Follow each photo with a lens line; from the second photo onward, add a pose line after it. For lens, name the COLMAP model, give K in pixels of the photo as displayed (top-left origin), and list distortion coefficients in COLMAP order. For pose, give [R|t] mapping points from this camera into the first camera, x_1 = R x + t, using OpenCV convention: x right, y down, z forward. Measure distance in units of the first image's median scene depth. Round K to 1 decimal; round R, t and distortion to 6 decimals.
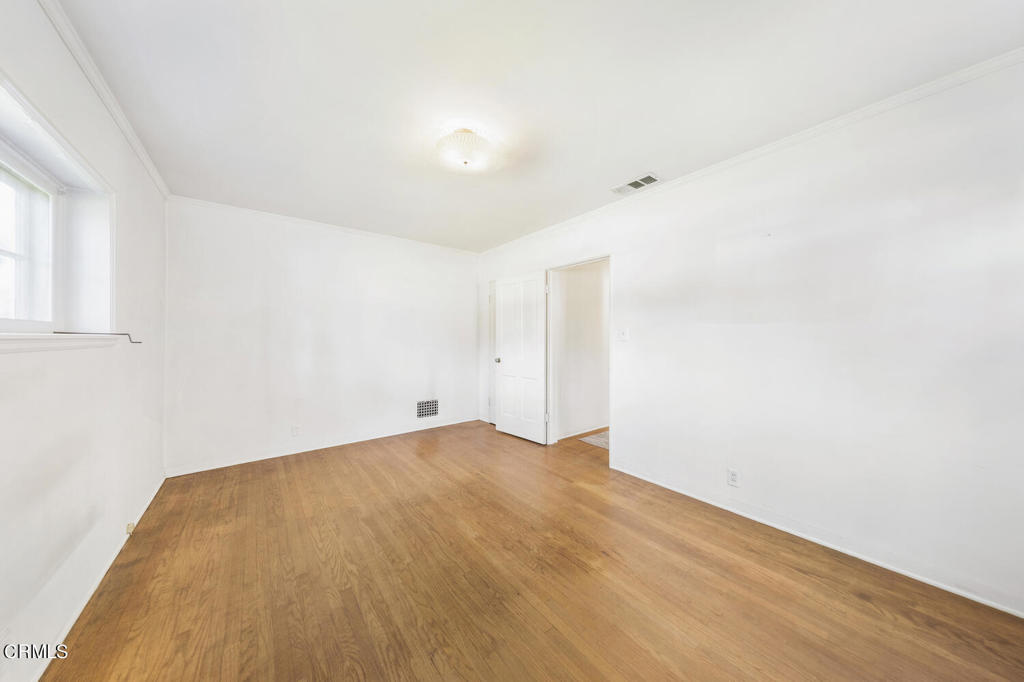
lens RADIAL K [[330.5, 0, 515.4], [0, 330.5, 336.6], [0, 0, 1]] dist [0.000620, -0.000008]
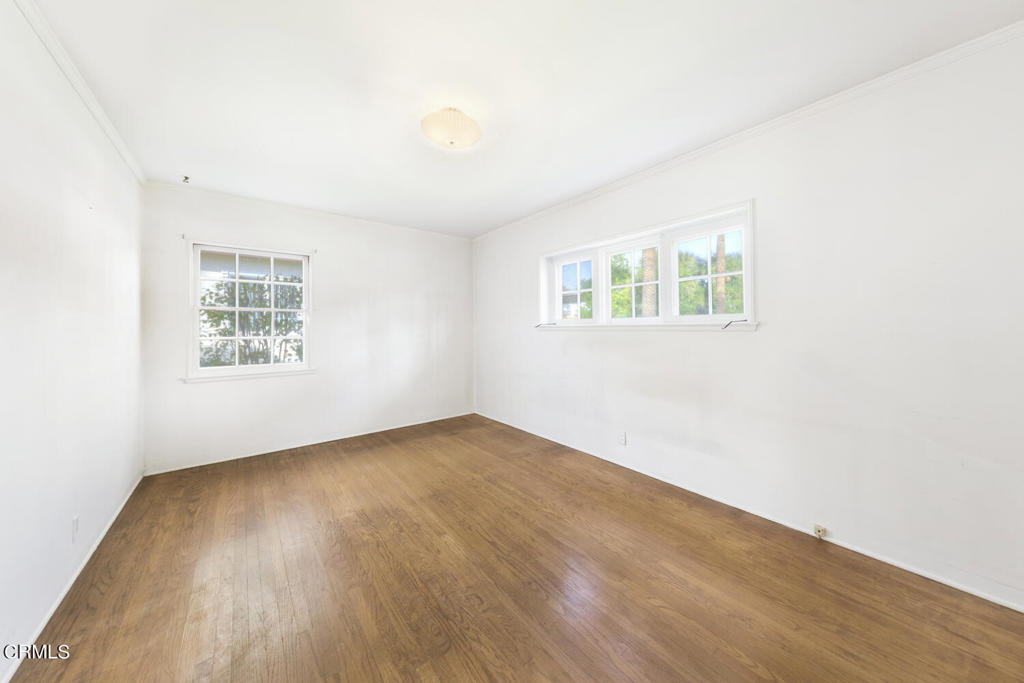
lens RADIAL K [[330.5, 0, 508.8], [0, 330.5, 332.1], [0, 0, 1]] dist [0.000620, -0.000008]
pose [[-0.999877, 0.008208, 0.013360, -0.374900], [0.008387, 0.999875, 0.013420, 0.008191], [-0.013248, 0.013530, -0.999821, 2.260250]]
